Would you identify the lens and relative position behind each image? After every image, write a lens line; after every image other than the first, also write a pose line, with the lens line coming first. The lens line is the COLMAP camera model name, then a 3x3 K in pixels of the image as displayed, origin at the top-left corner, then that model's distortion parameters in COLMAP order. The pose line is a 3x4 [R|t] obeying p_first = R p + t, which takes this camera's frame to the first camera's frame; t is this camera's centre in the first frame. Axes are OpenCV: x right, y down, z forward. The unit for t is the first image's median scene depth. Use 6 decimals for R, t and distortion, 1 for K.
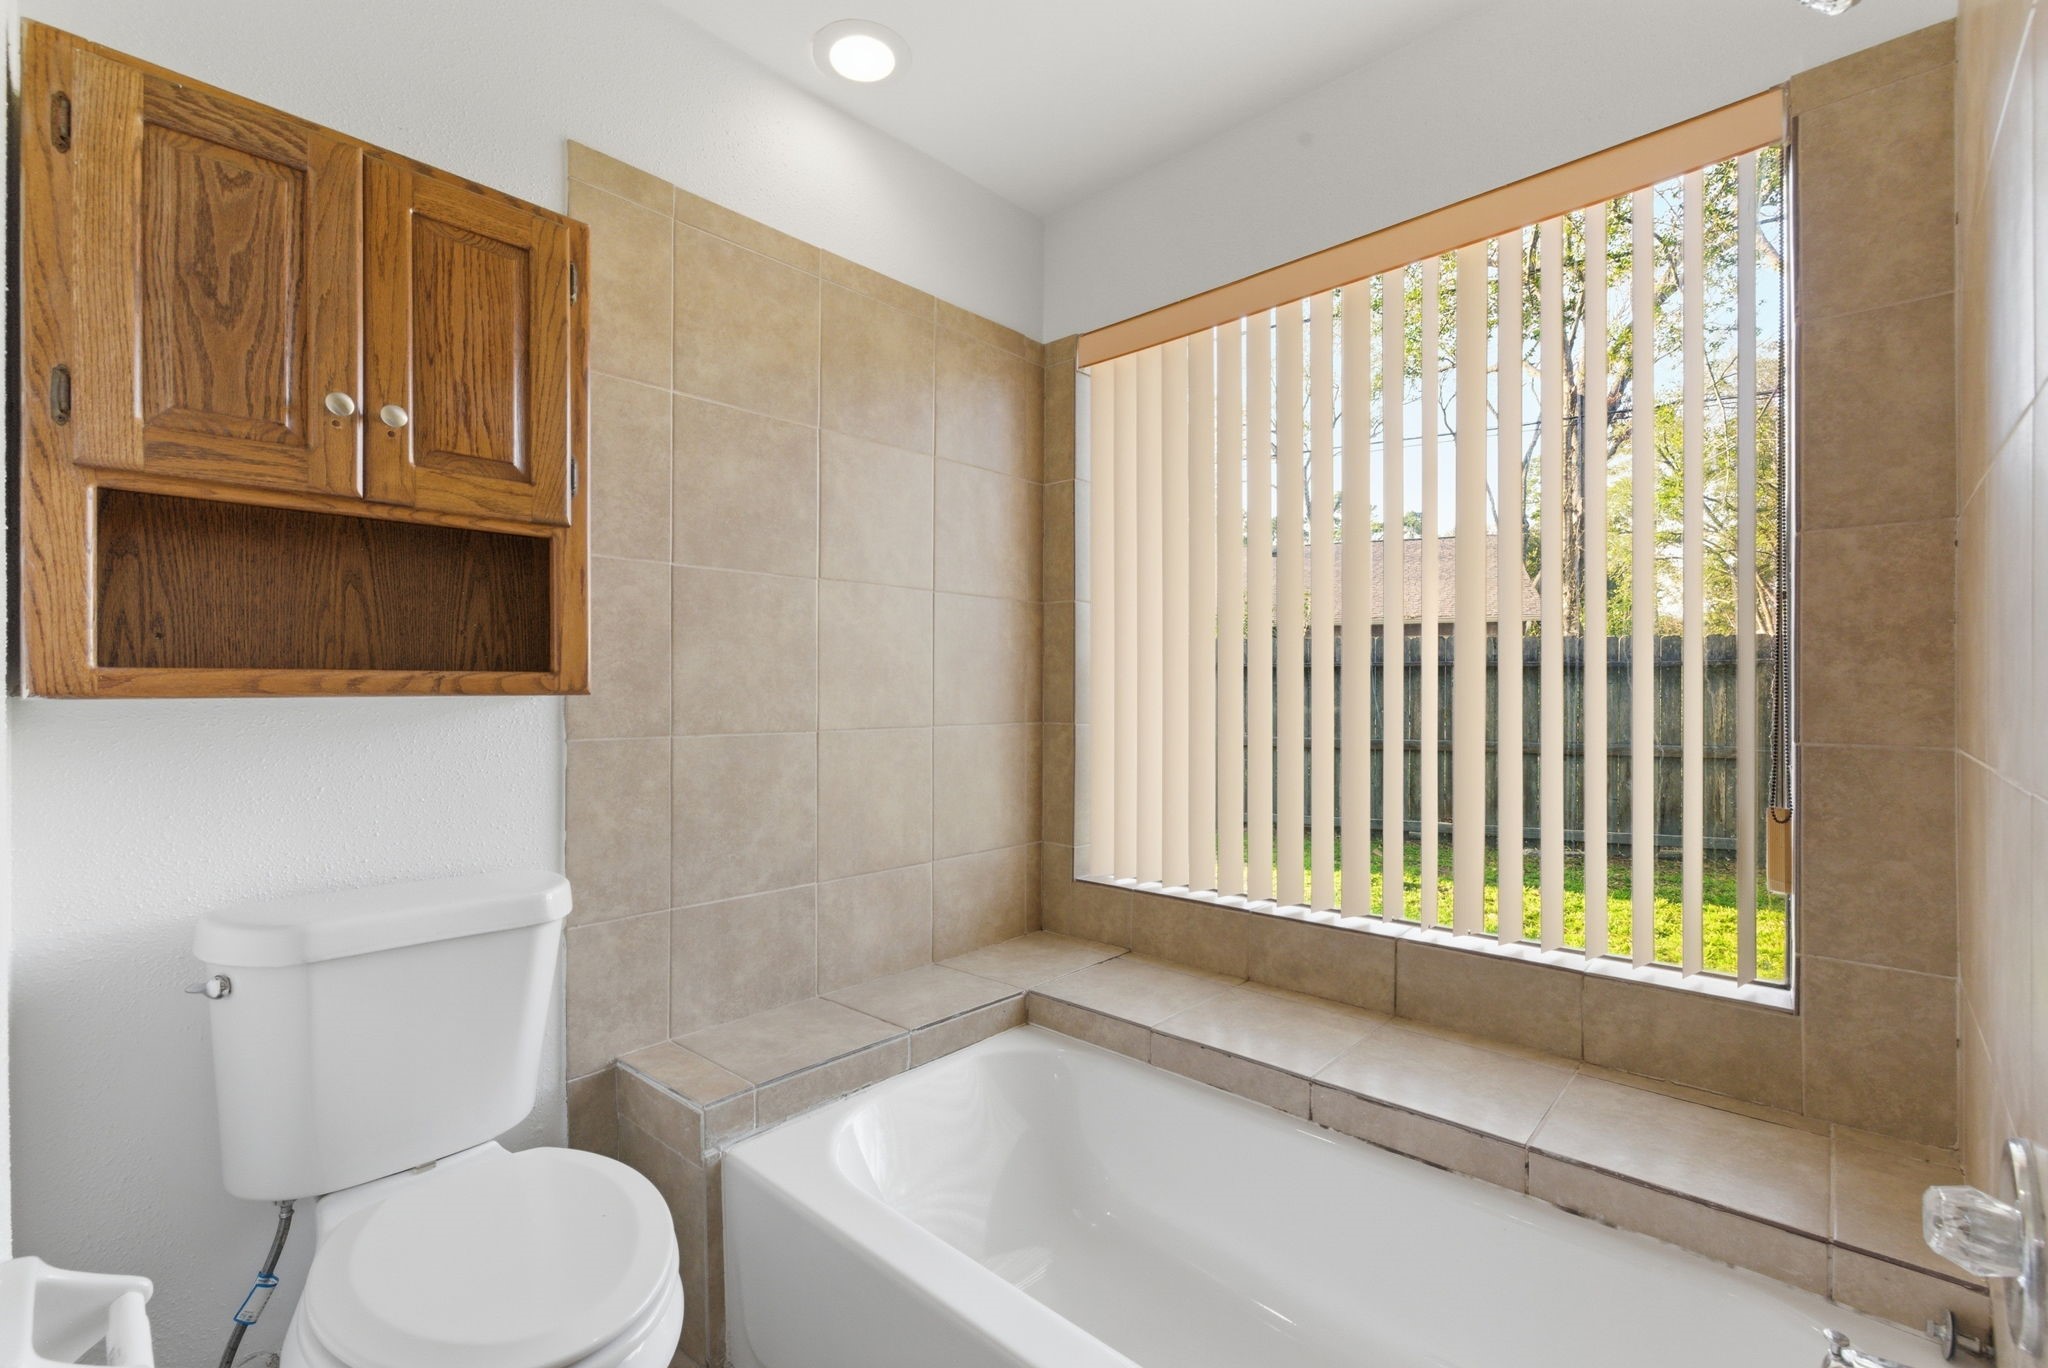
lens RADIAL K [[890.4, 0, 1026.8], [0, 890.4, 691.6], [0, 0, 1]] dist [-0.002979, 0.000824]
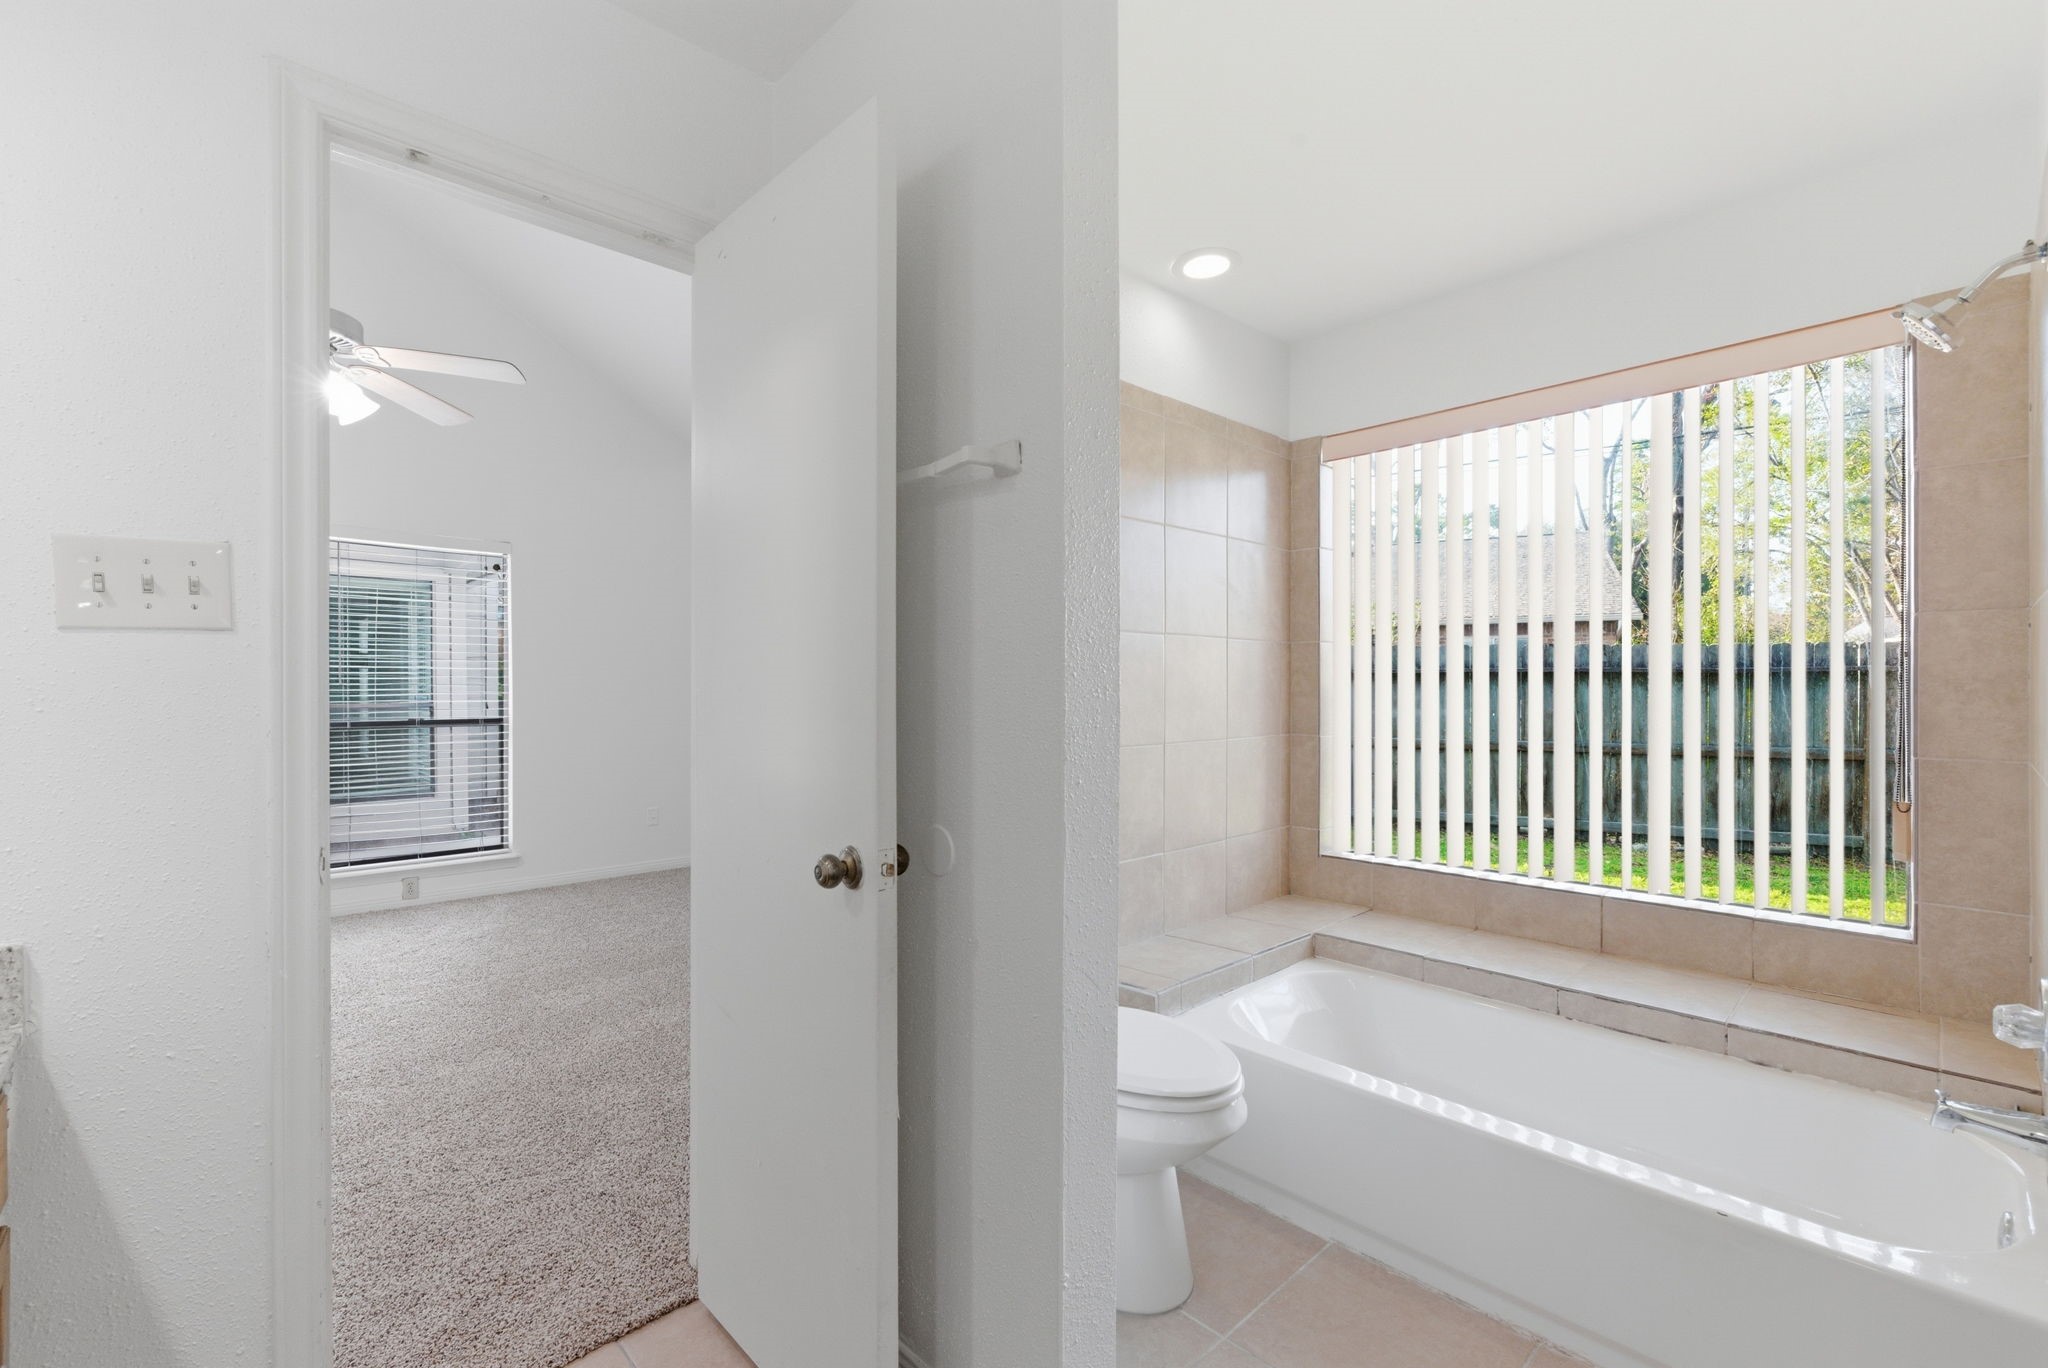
lens RADIAL K [[890.4, 0, 1020.5], [0, 890.4, 689.6], [0, 0, 1]] dist [-0.002979, 0.000824]
pose [[0.997617, -0.002277, -0.068958, -0.364986], [0.002488, 0.999992, 0.002979, -0.045120], [0.068951, -0.003143, 0.997615, -0.407119]]
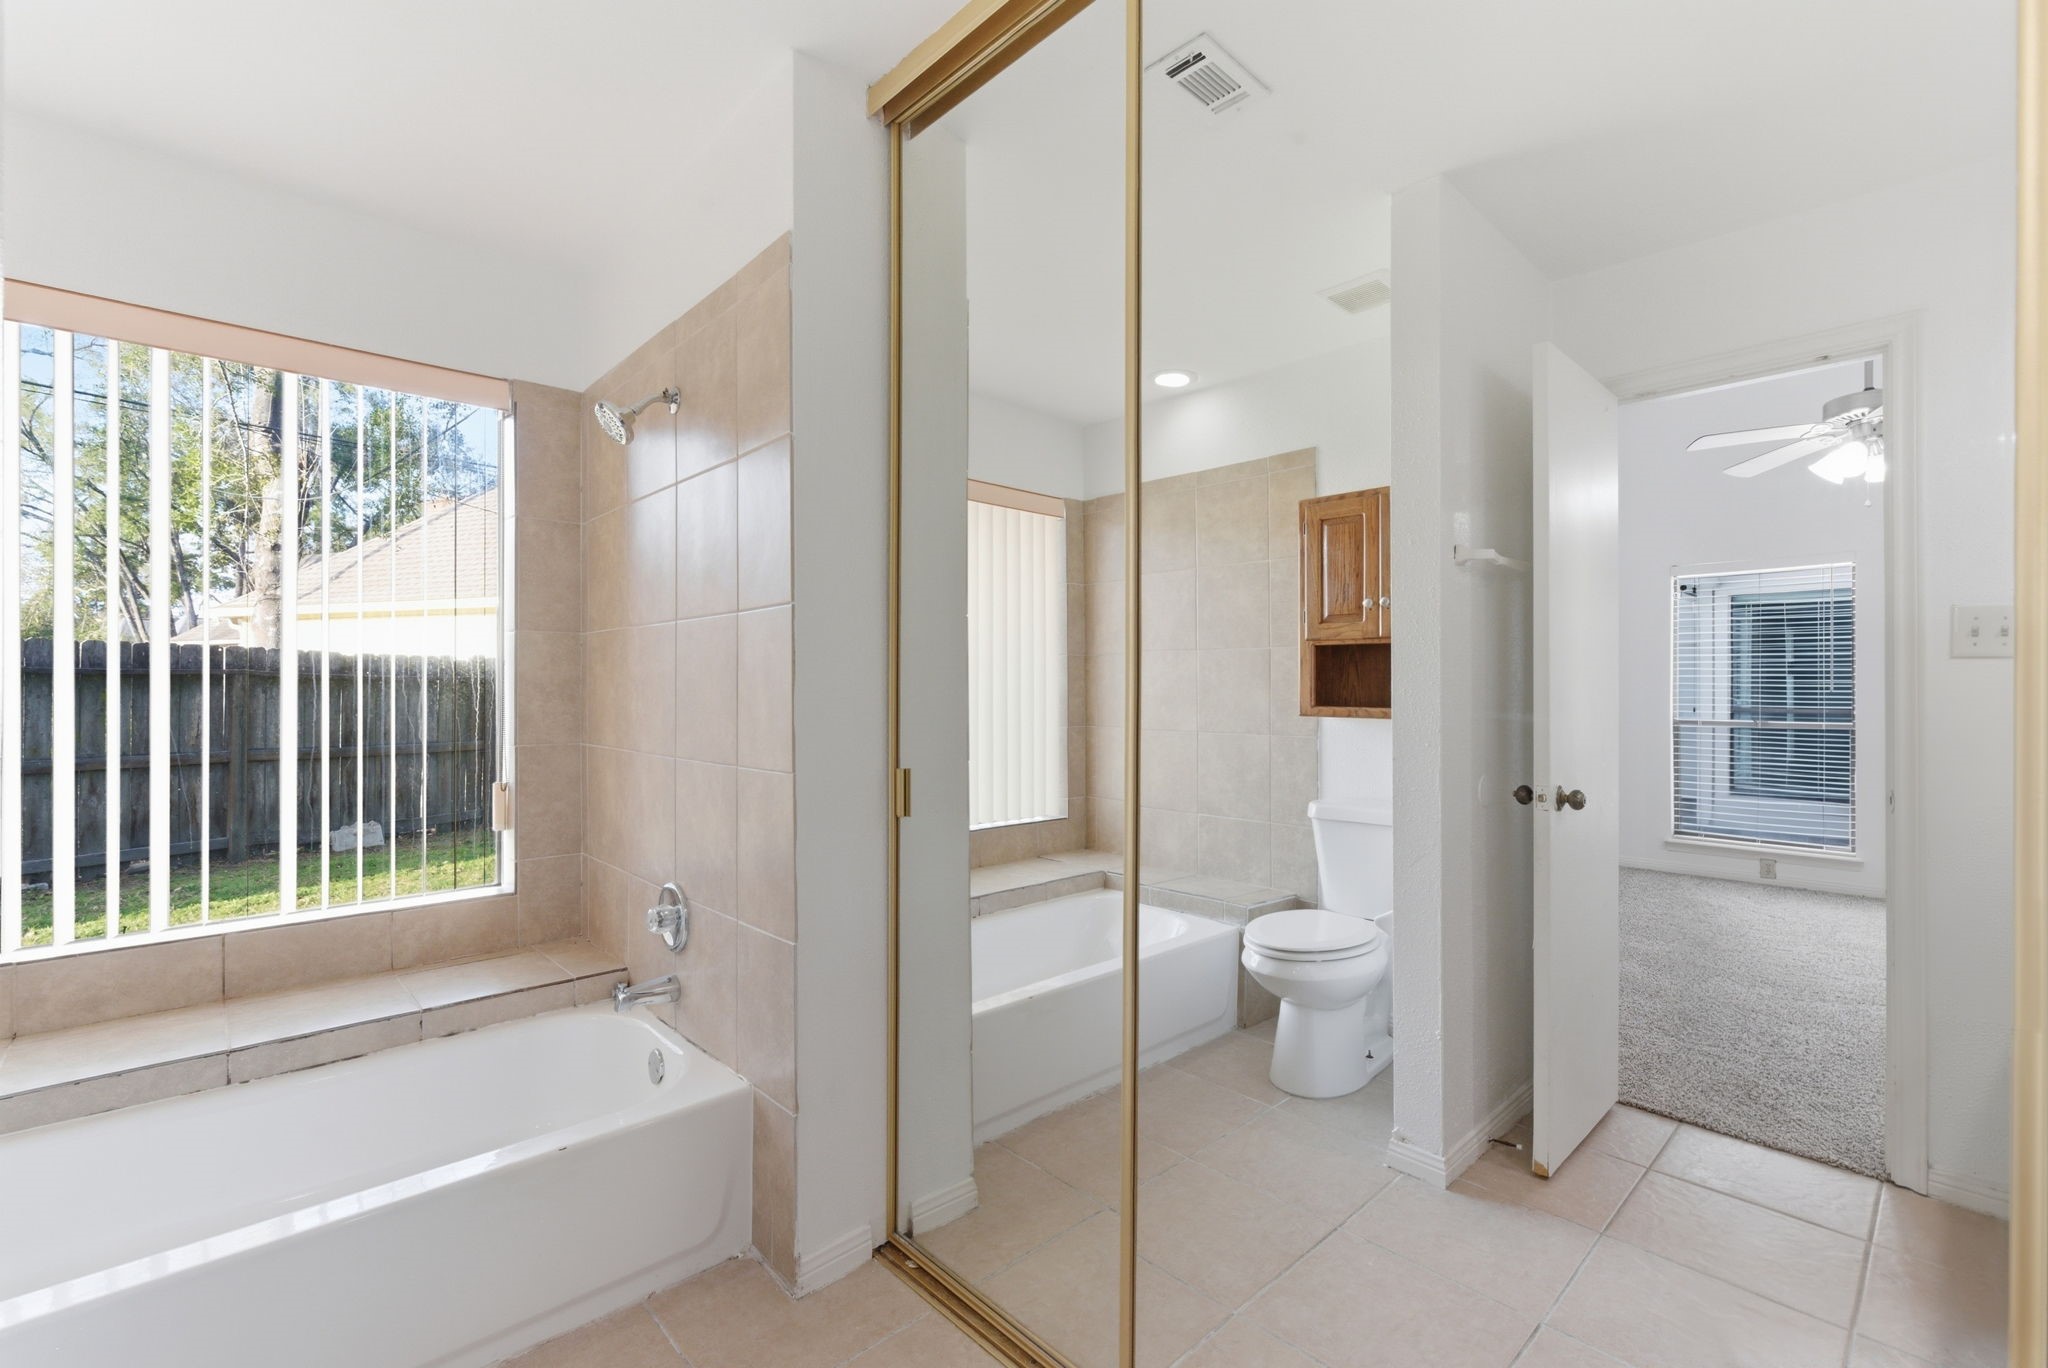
lens RADIAL K [[890.4, 0, 1032.5], [0, 890.4, 698.9], [0, 0, 1]] dist [-0.002979, 0.000824]
pose [[0.067184, -0.012380, 0.997664, -0.639520], [0.001777, 0.999923, 0.012288, -0.041336], [-0.997739, 0.000947, 0.067200, -0.131391]]
